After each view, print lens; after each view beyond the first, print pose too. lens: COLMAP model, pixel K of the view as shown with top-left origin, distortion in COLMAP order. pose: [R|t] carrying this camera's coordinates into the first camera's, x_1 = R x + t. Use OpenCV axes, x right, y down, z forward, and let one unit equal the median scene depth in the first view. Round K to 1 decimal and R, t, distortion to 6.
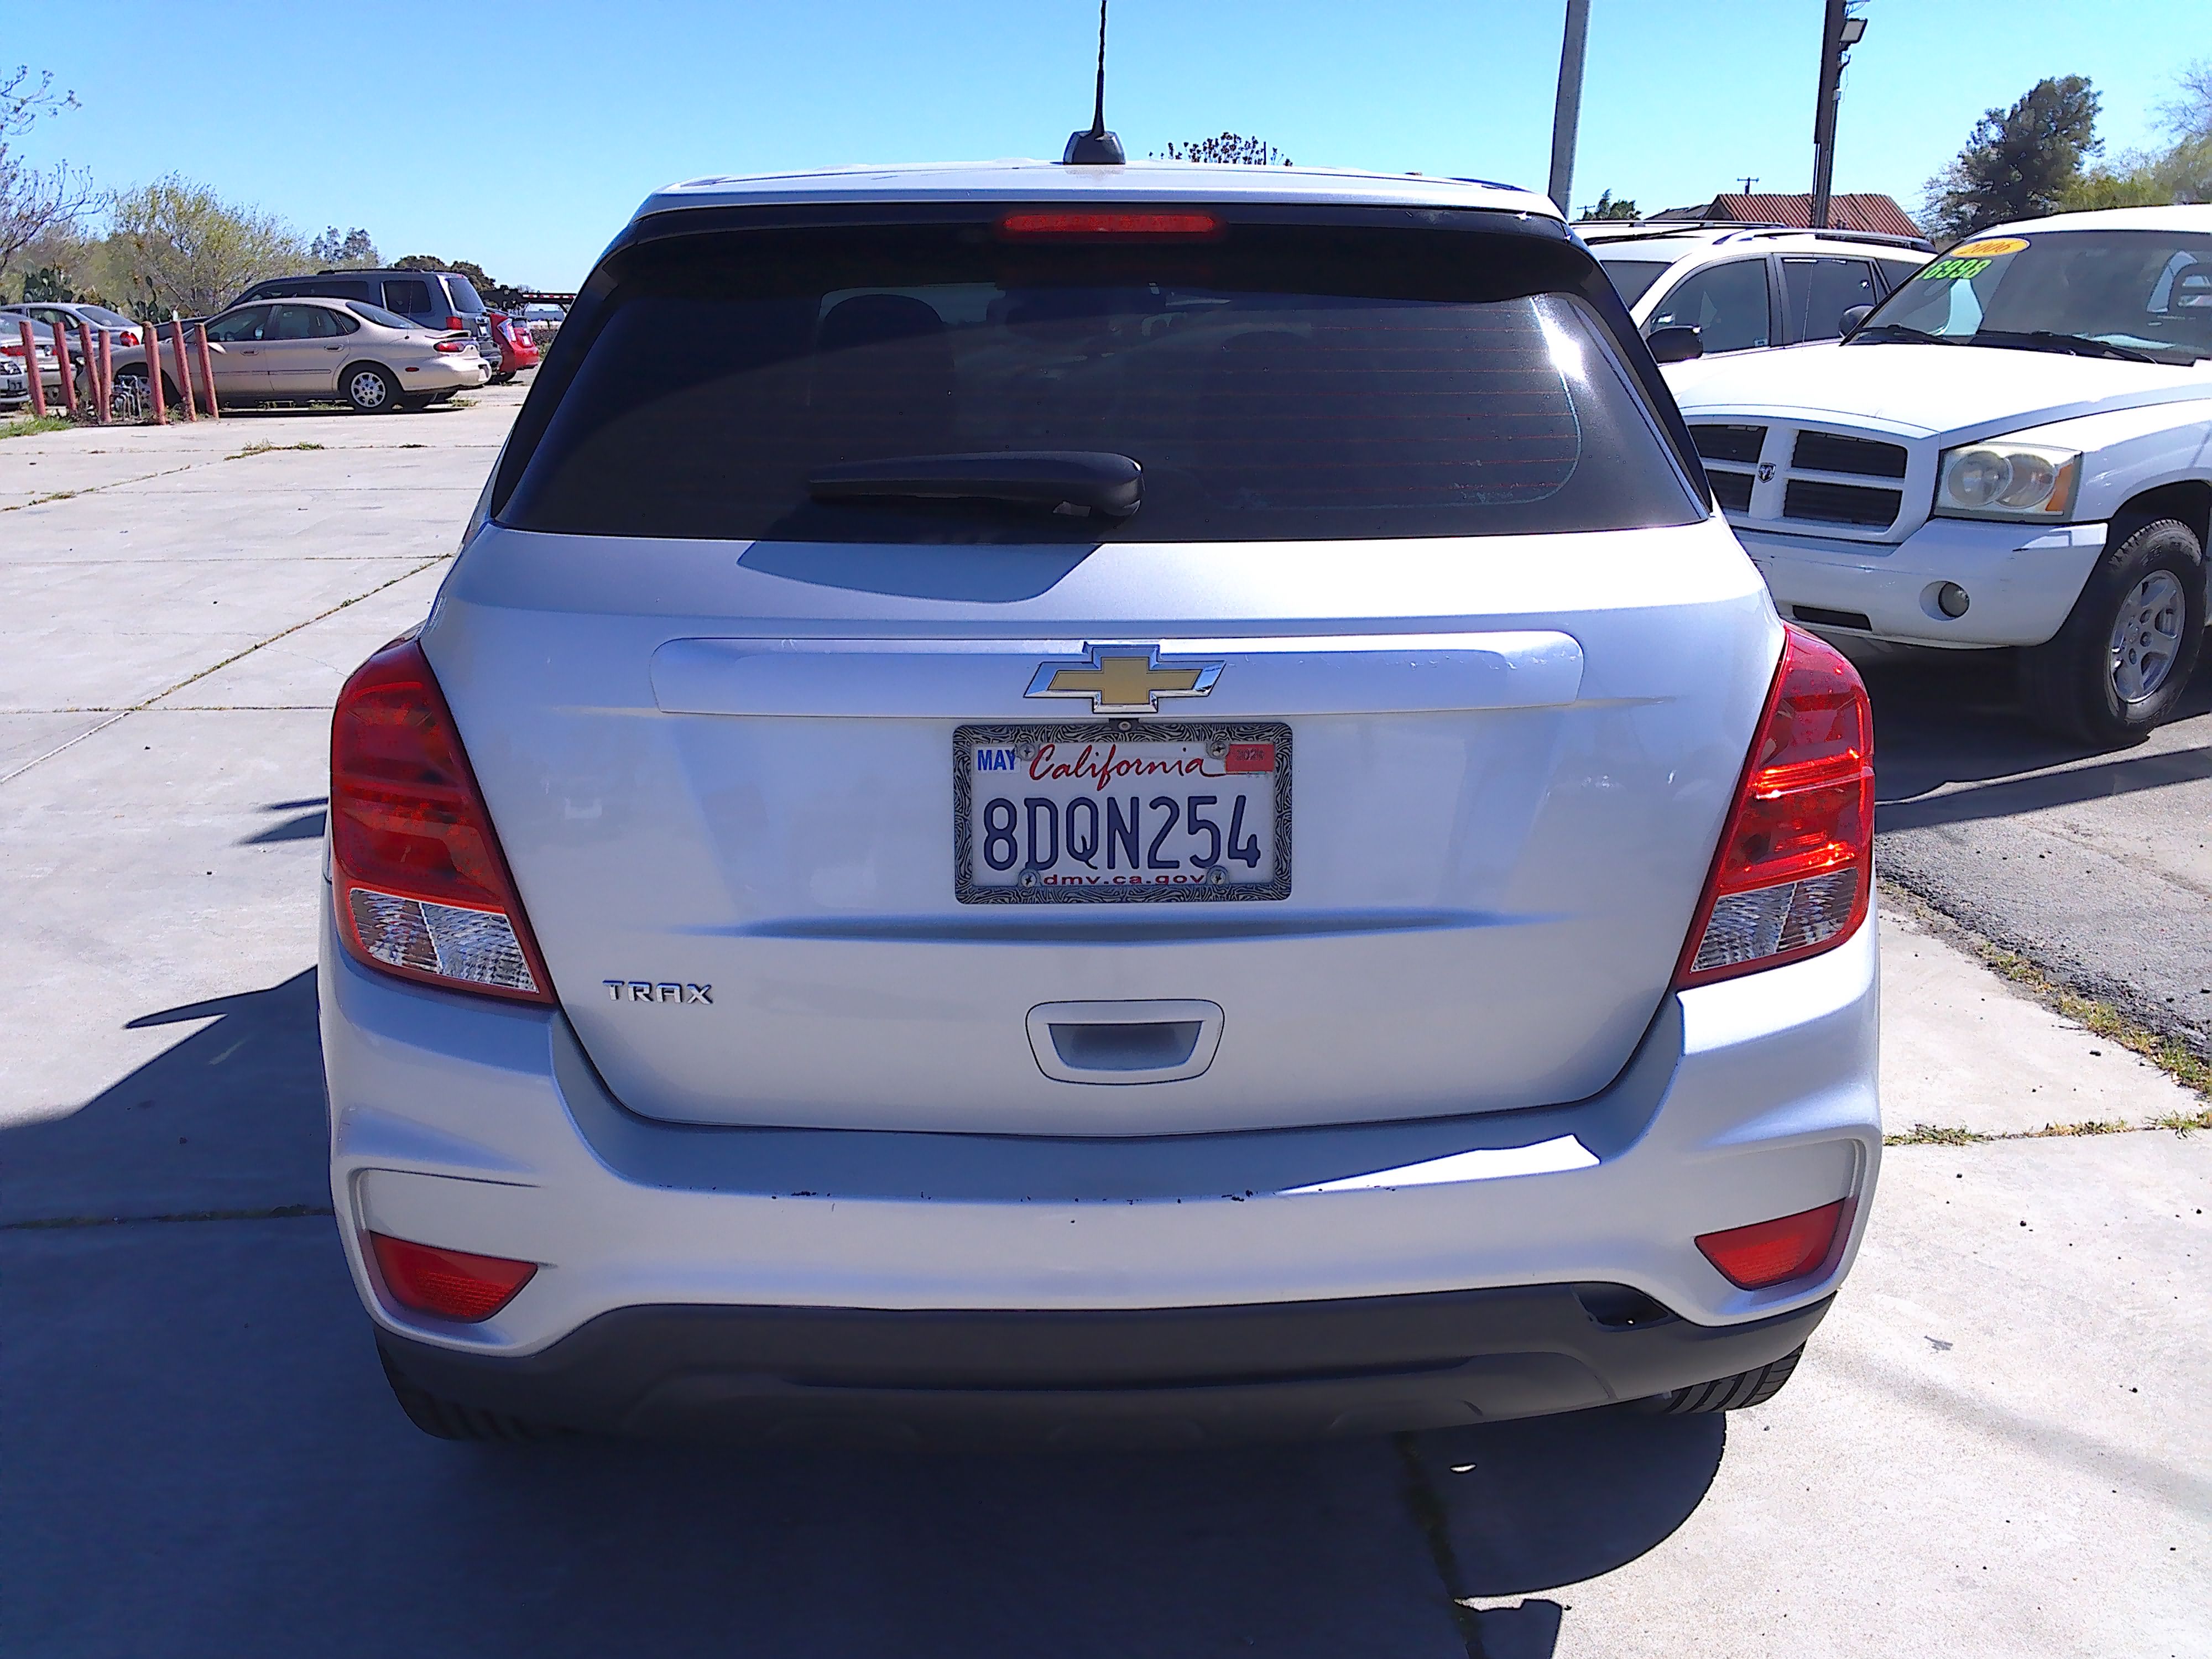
lens RADIAL K [[1842.2, 0, 1054.2], [0, 1842.2, 815.7], [0, 0, 1]] dist [0.050644, -0.064470]
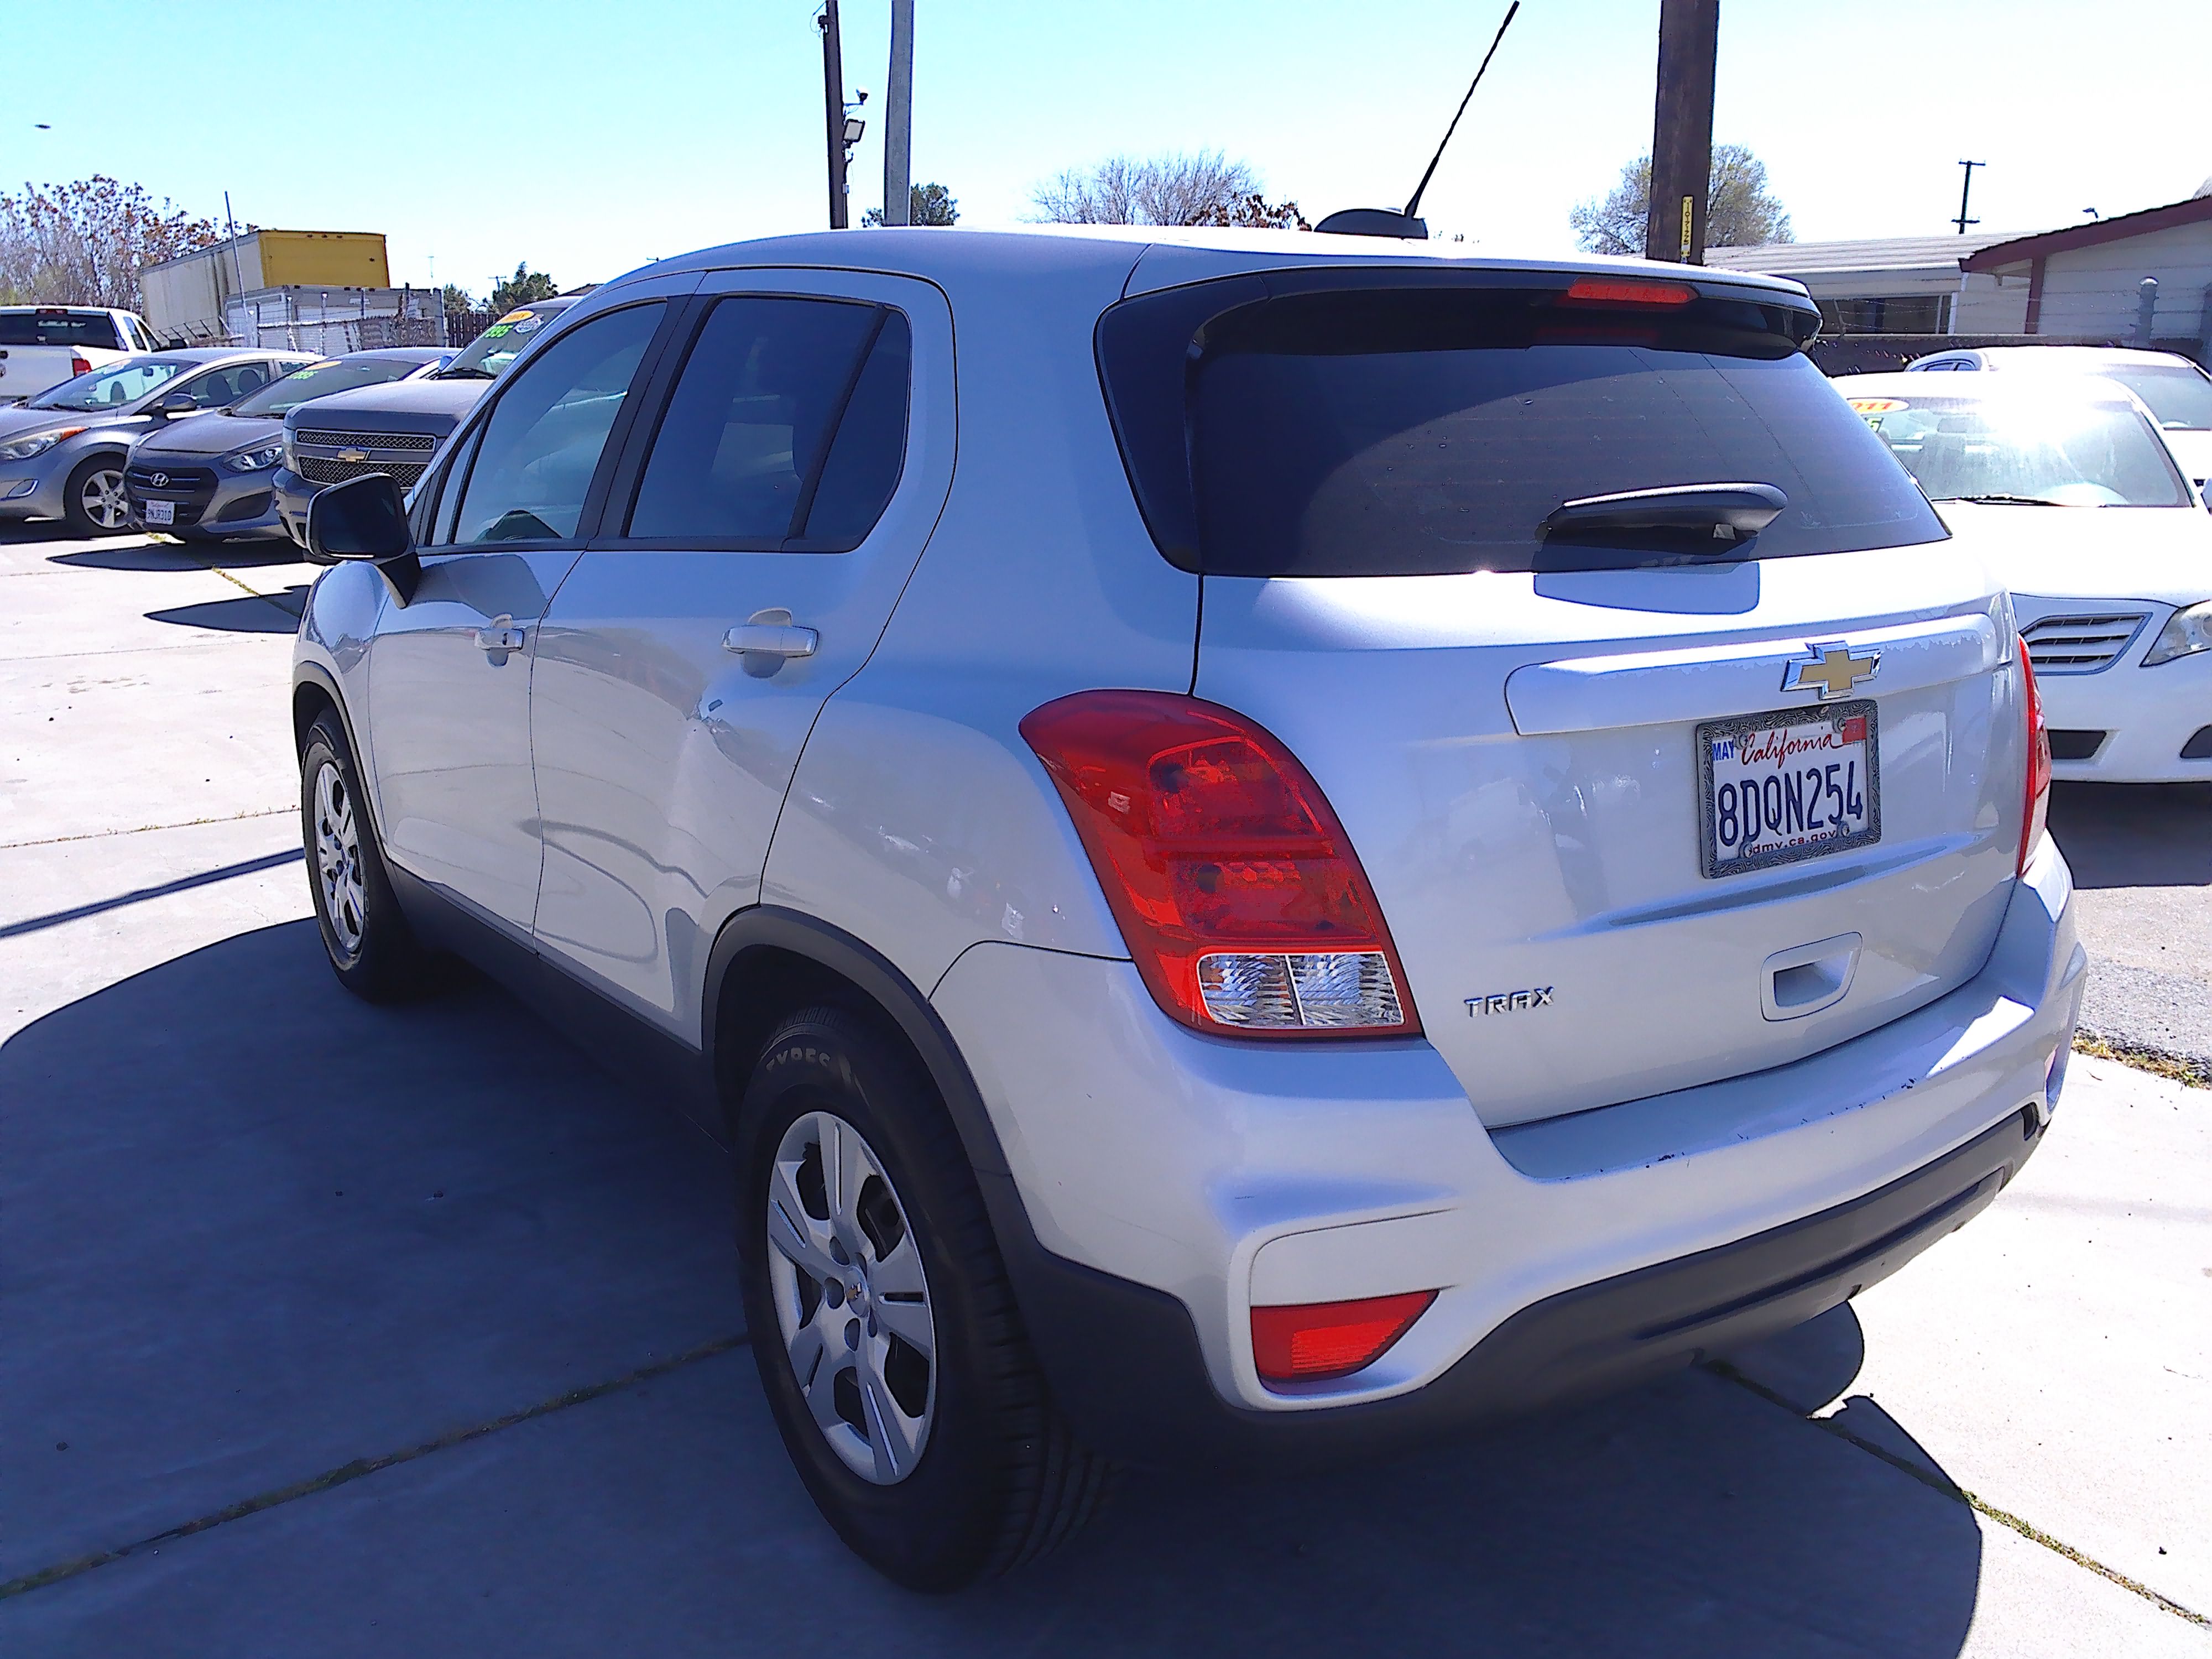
lens RADIAL K [[1842.2, 0, 1152.2], [0, 1842.2, 817.9], [0, 0, 1]] dist [0.050644, -0.064470]
pose [[0.833486, -0.114549, 0.540536, -0.953919], [0.133318, 0.991063, 0.004452, -0.041216], [-0.536216, 0.068353, 0.841309, 0.217524]]
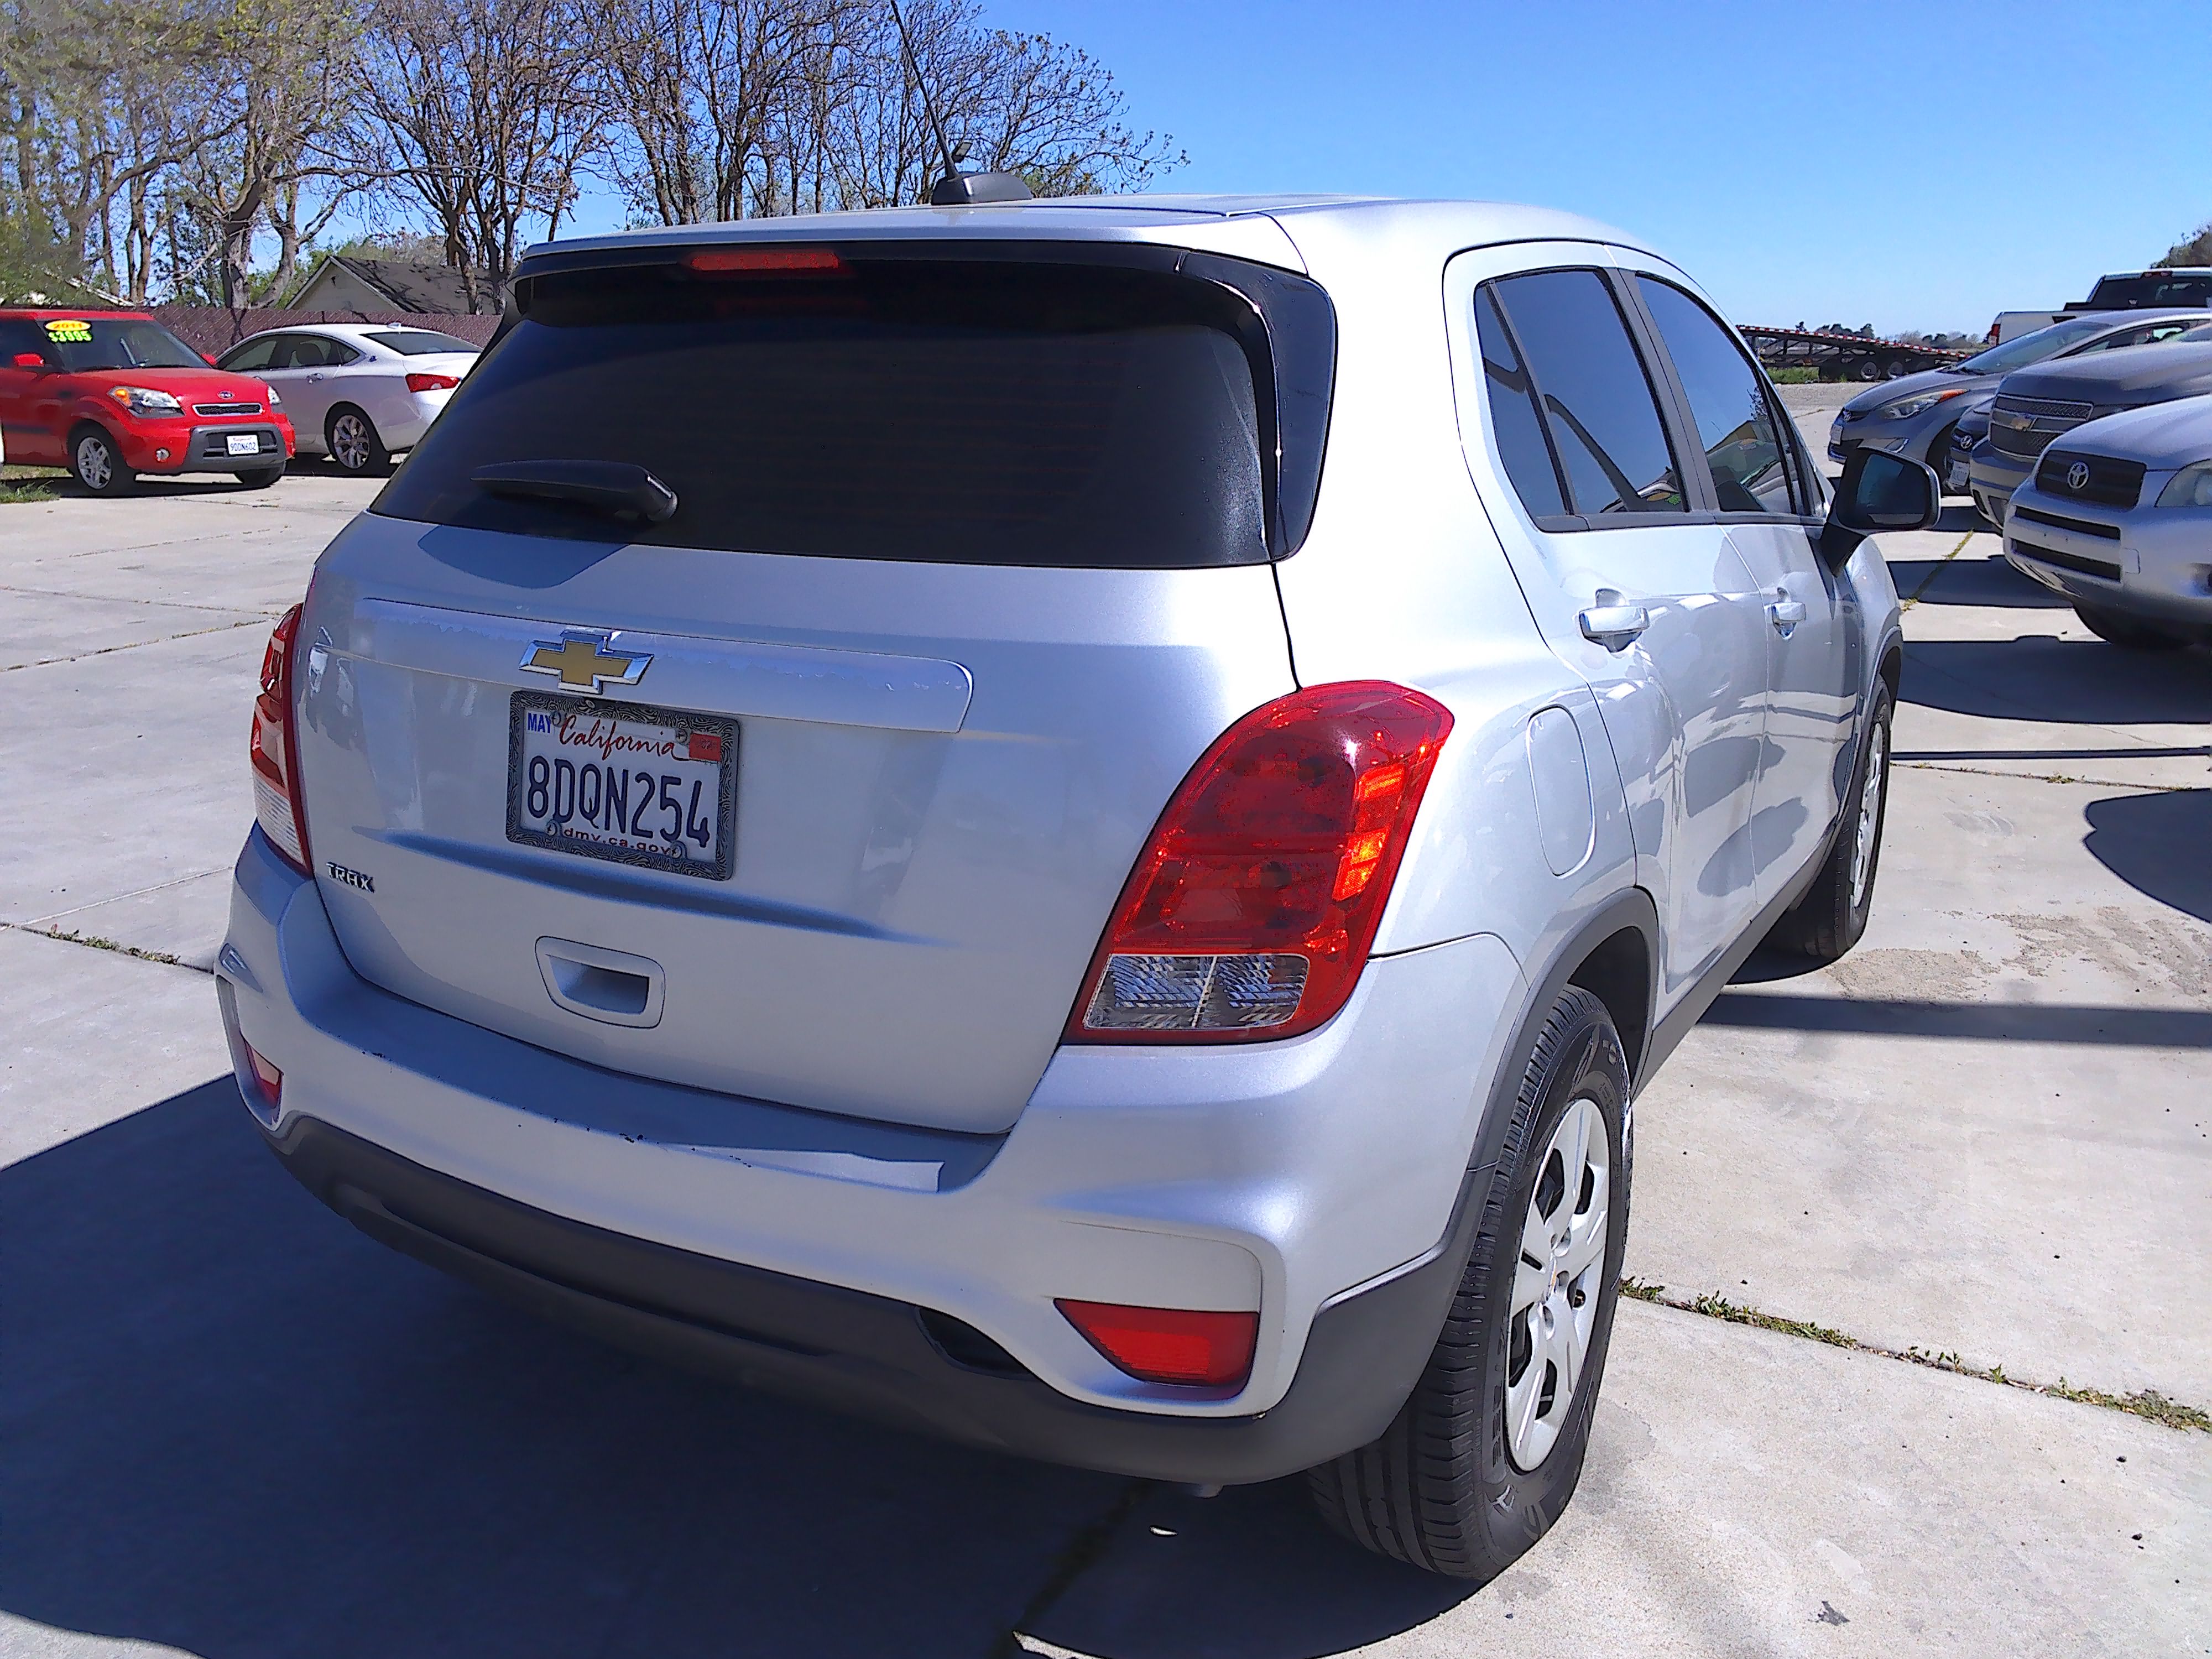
lens RADIAL K [[1842.2, 0, 1093.0], [0, 1842.2, 808.2], [0, 0, 1]] dist [0.050644, -0.064470]
pose [[0.837800, 0.132883, -0.529559, 0.884269], [-0.141942, 0.989590, 0.023757, -0.054181], [0.527203, 0.055263, 0.847940, 0.191724]]
